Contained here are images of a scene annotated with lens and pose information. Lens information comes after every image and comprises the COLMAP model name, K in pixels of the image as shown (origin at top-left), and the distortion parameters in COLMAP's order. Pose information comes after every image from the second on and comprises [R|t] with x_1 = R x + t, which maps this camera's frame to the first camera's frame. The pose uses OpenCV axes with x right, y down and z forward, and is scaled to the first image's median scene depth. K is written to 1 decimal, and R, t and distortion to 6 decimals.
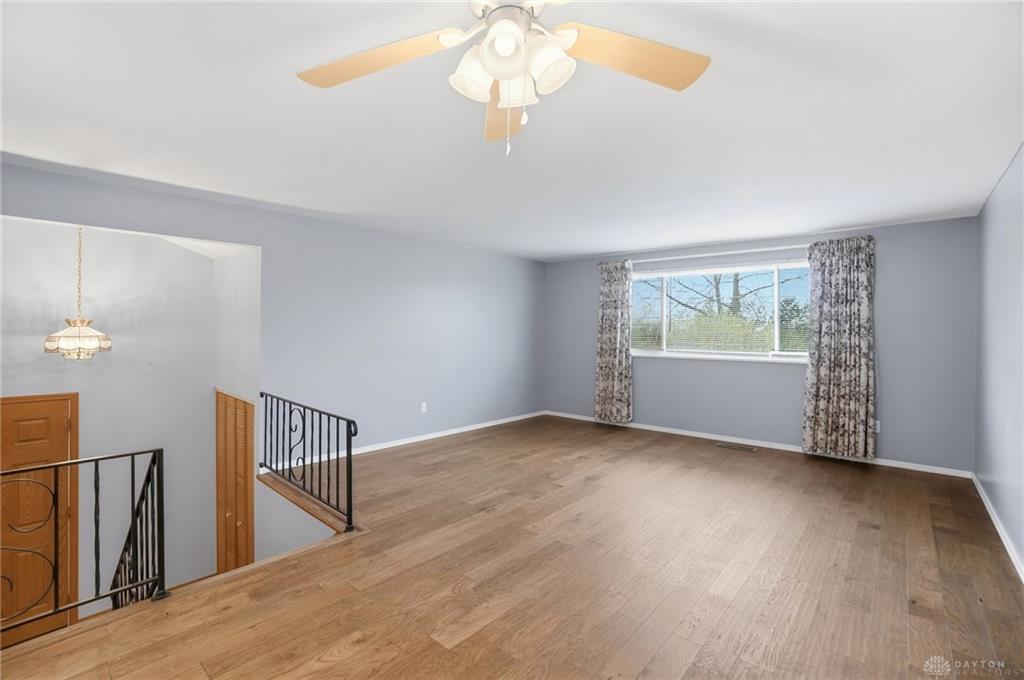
lens RADIAL K [[455.5, 0, 510.2], [0, 455.5, 328.1], [0, 0, 1]] dist [-0.067002, 0.020518]
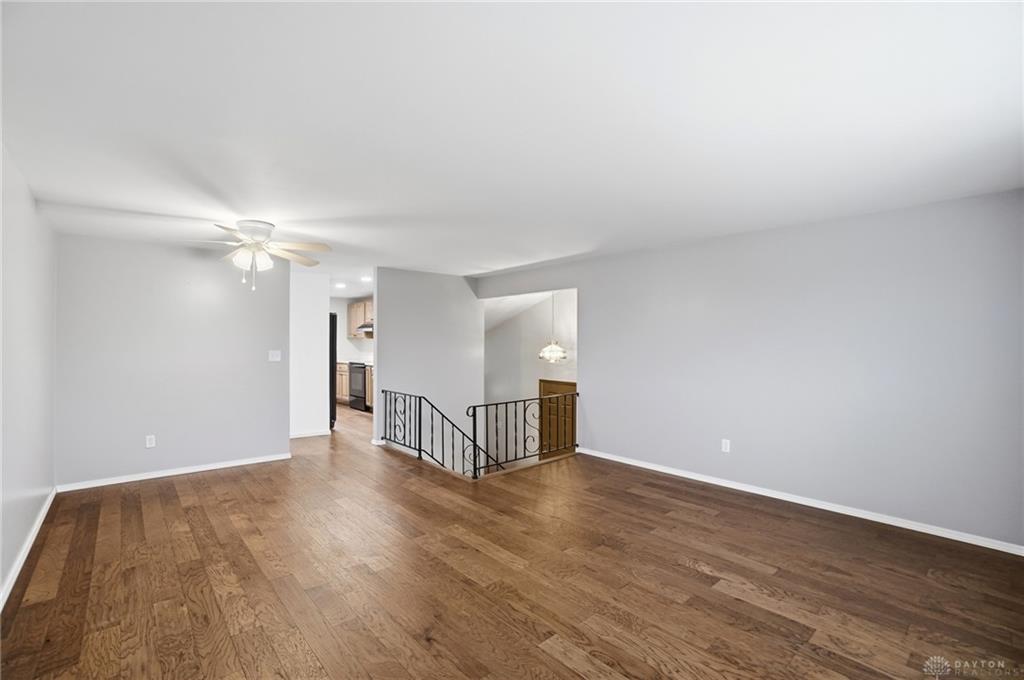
lens RADIAL K [[455.5, 0, 510.2], [0, 455.5, 328.1], [0, 0, 1]] dist [-0.067002, 0.020518]
pose [[-0.126854, -0.035400, -0.991289, 0.970851], [0.001607, 0.999354, -0.035894, -0.007174], [0.991920, -0.006146, -0.126716, 1.078479]]
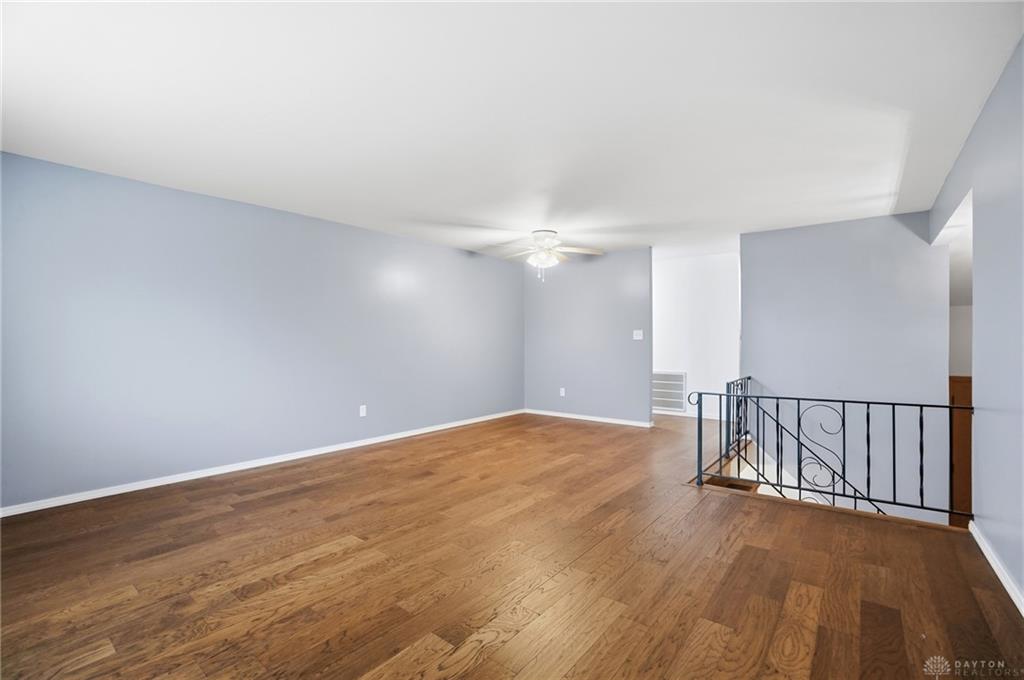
lens RADIAL K [[455.5, 0, 510.2], [0, 455.5, 328.1], [0, 0, 1]] dist [-0.067002, 0.020518]
pose [[-0.998807, -0.006817, -0.048353, 0.174071], [-0.005474, 0.999597, -0.027839, 0.053957], [0.048523, -0.027541, -0.998442, 1.794250]]
